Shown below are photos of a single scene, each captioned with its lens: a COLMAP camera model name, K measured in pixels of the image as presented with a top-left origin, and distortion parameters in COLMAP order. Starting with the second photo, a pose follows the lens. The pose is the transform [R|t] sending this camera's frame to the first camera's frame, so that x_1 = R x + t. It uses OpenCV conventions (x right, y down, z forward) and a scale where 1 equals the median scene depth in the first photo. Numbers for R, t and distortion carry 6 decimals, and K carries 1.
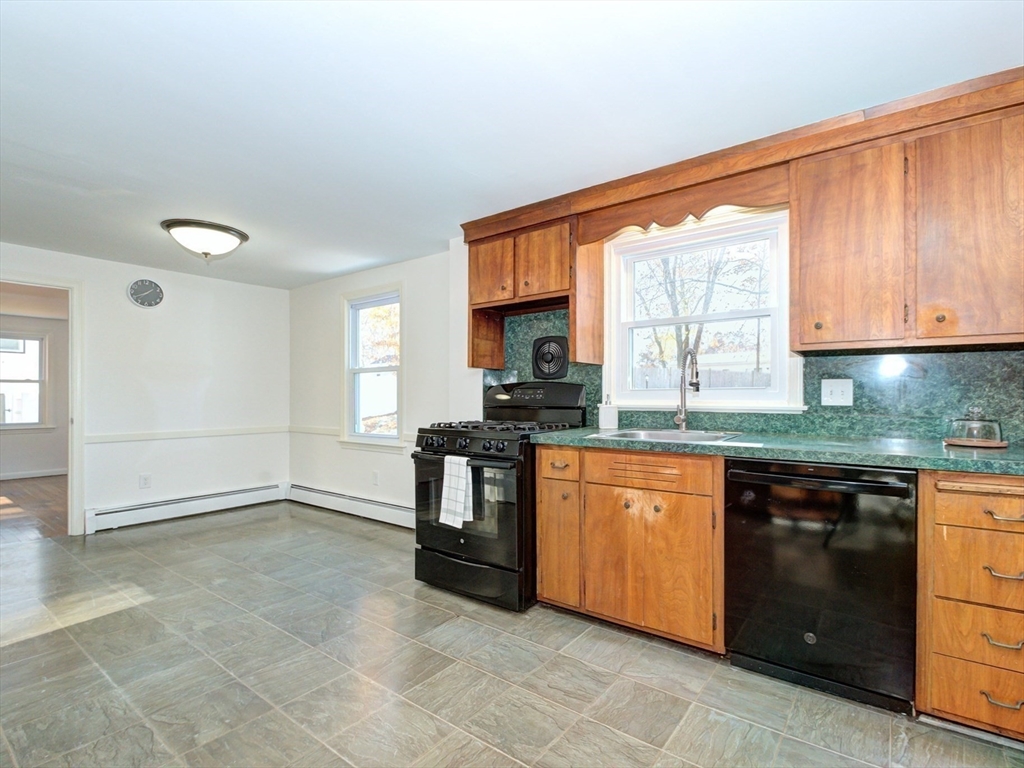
lens RADIAL K [[498.9, 0, 512.0], [0, 498.9, 384.0], [0, 0, 1]] dist [0.001134, 0.000183]
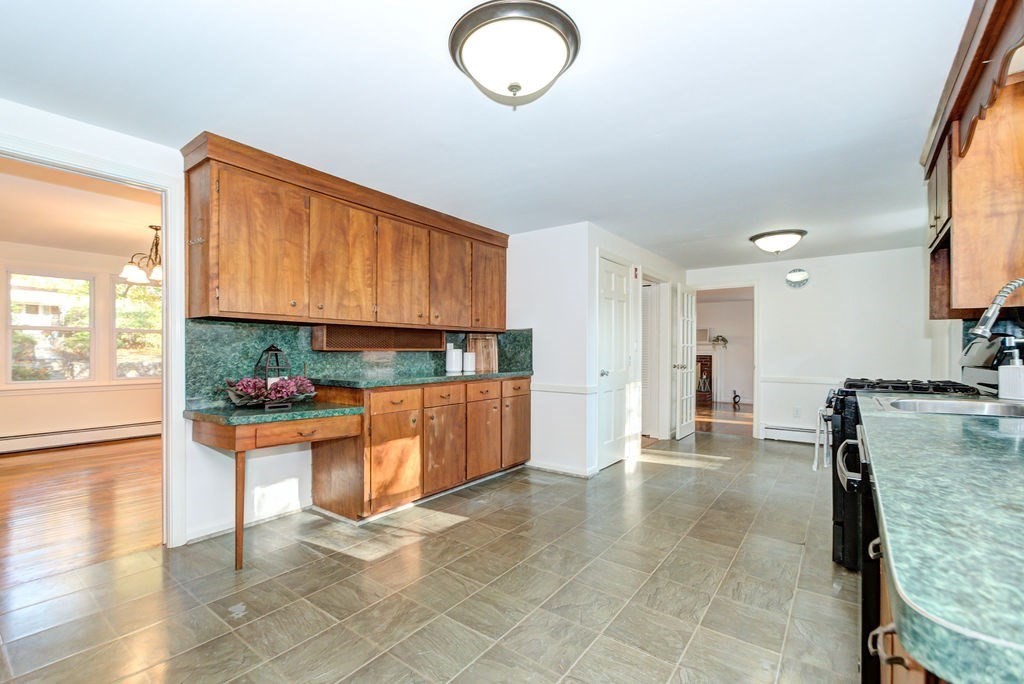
lens RADIAL K [[460.8, 0, 512.0], [0, 460.8, 342.0], [0, 0, 1]] dist [0.000128, 0.000016]
pose [[0.006606, -0.011508, -0.999912, 0.875571], [0.011387, 0.999870, -0.011432, 0.004653], [0.999913, -0.011311, 0.006736, 0.303874]]
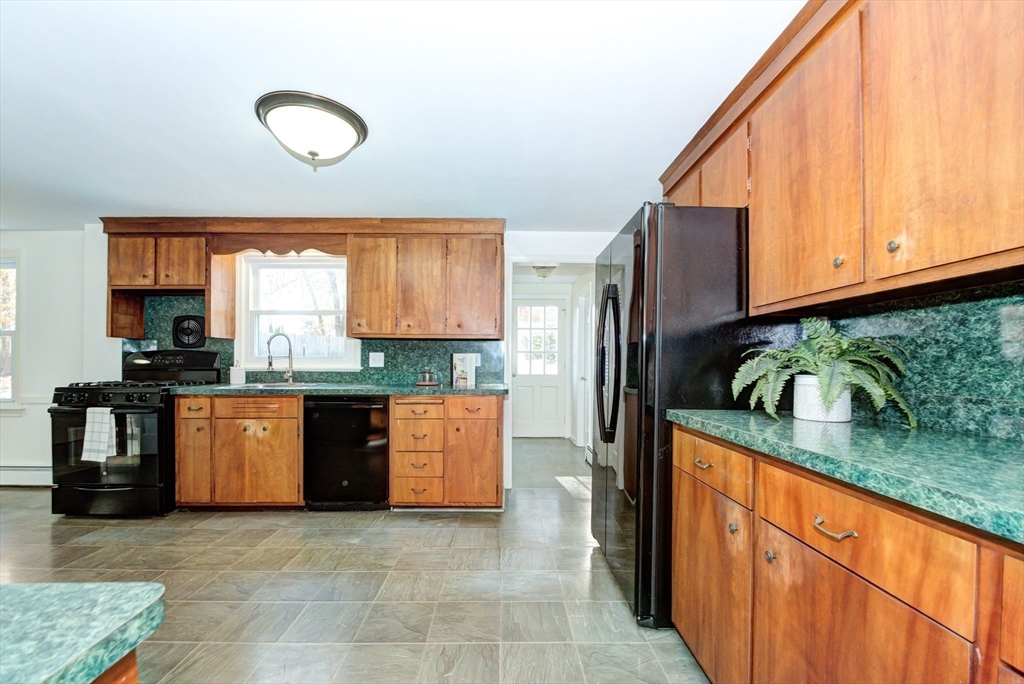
lens RADIAL K [[457.1, 0, 516.0], [0, 457.1, 362.0], [0, 0, 1]] dist [0.002744, -0.008943]
pose [[0.776494, 0.001910, 0.630121, -0.015747], [-0.018849, 0.999618, 0.020197, -0.016063], [-0.629842, -0.027560, 0.776234, -0.563841]]
